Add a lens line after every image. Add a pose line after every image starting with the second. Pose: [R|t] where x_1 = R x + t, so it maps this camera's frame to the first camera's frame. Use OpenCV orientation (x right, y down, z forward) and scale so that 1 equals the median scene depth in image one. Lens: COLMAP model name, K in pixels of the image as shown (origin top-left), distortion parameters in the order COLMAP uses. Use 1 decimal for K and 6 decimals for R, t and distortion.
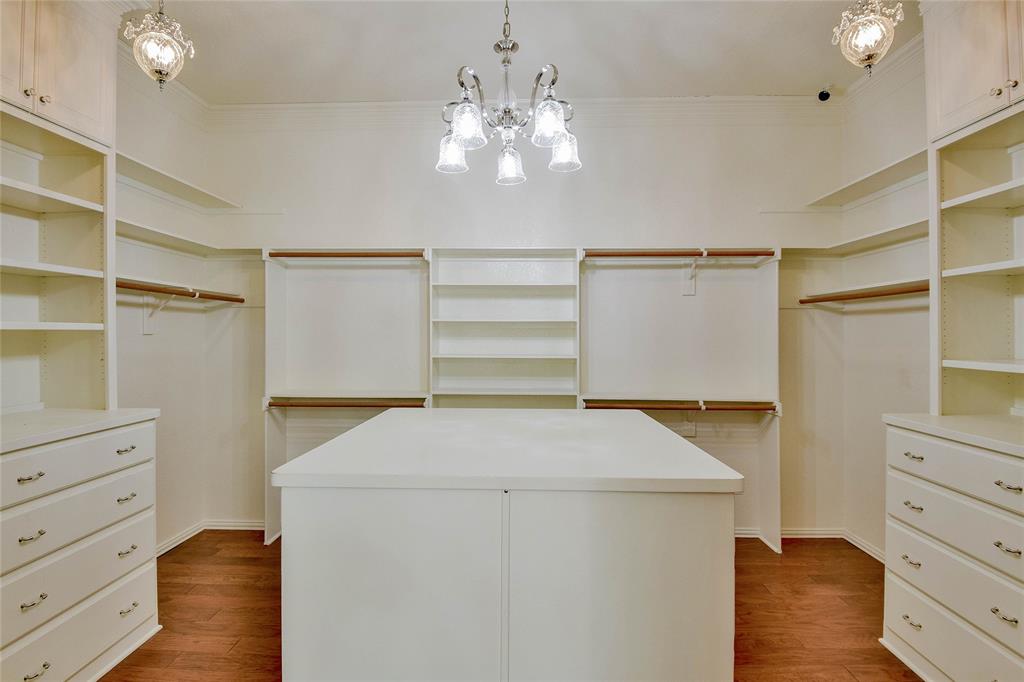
lens RADIAL K [[507.1, 0, 508.7], [0, 507.1, 336.5], [0, 0, 1]] dist [-0.003940, -0.004559]
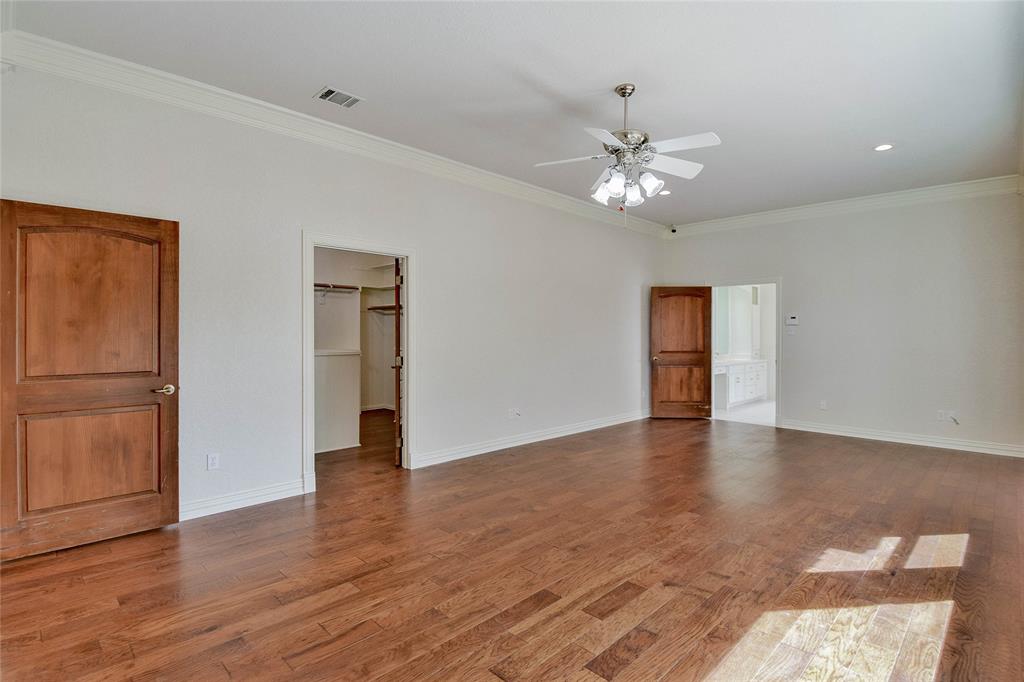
lens RADIAL K [[507.1, 0, 513.8], [0, 507.1, 338.3], [0, 0, 1]] dist [-0.003940, -0.004559]
pose [[0.689590, 0.003136, 0.724193, -0.713002], [-0.006662, 0.999976, 0.002013, 0.063241], [-0.724169, -0.006213, 0.689594, -1.199647]]
